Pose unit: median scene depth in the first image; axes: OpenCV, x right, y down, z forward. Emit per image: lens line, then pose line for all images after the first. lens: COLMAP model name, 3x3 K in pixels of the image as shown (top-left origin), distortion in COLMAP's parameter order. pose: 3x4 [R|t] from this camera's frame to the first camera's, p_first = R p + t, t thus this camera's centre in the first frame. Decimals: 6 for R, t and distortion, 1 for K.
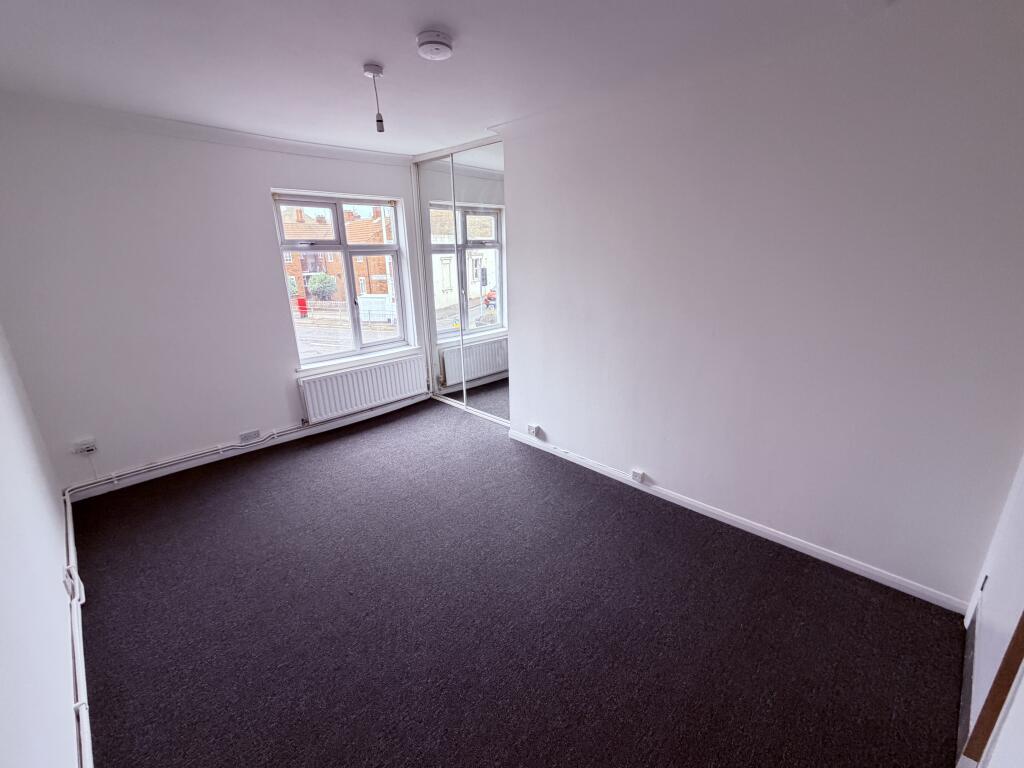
lens RADIAL K [[440.0, 0, 515.4], [0, 440.0, 381.8], [0, 0, 1]] dist [0.000492, -0.000066]
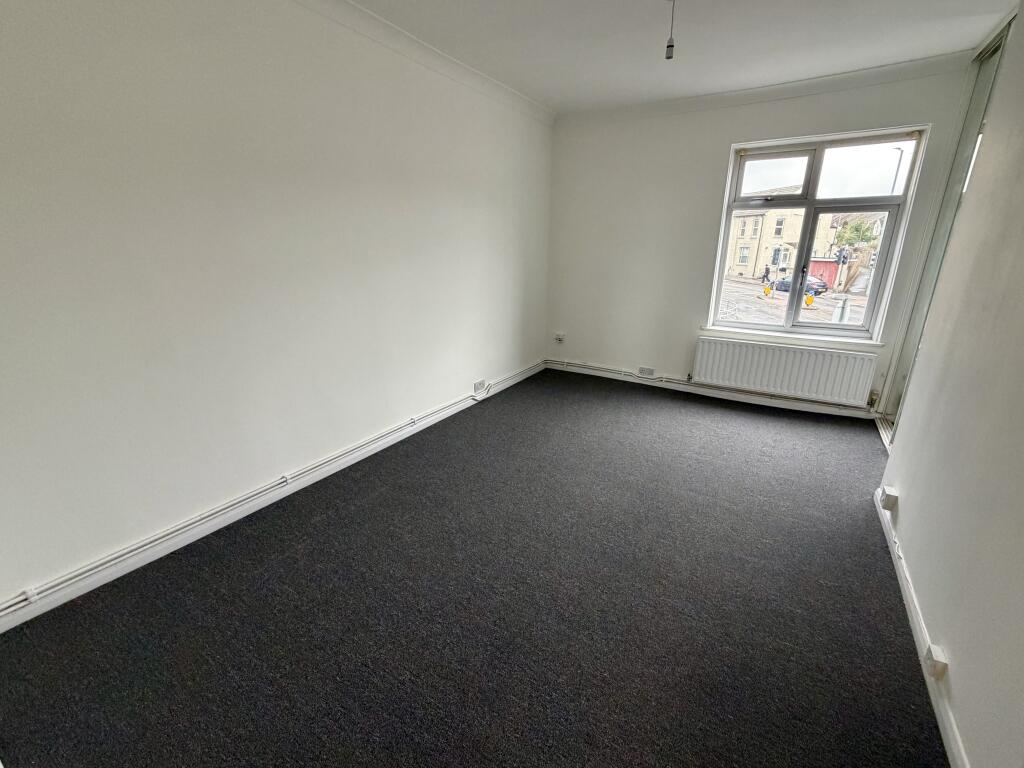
lens RADIAL K [[446.2, 0, 512.7], [0, 446.2, 385.5], [0, 0, 1]] dist [0.001753, 0.000024]
pose [[0.212328, 0.310474, -0.926565, 0.416884], [-0.283770, 0.926916, 0.245564, -0.031892], [0.935089, 0.210791, 0.284914, 0.318084]]
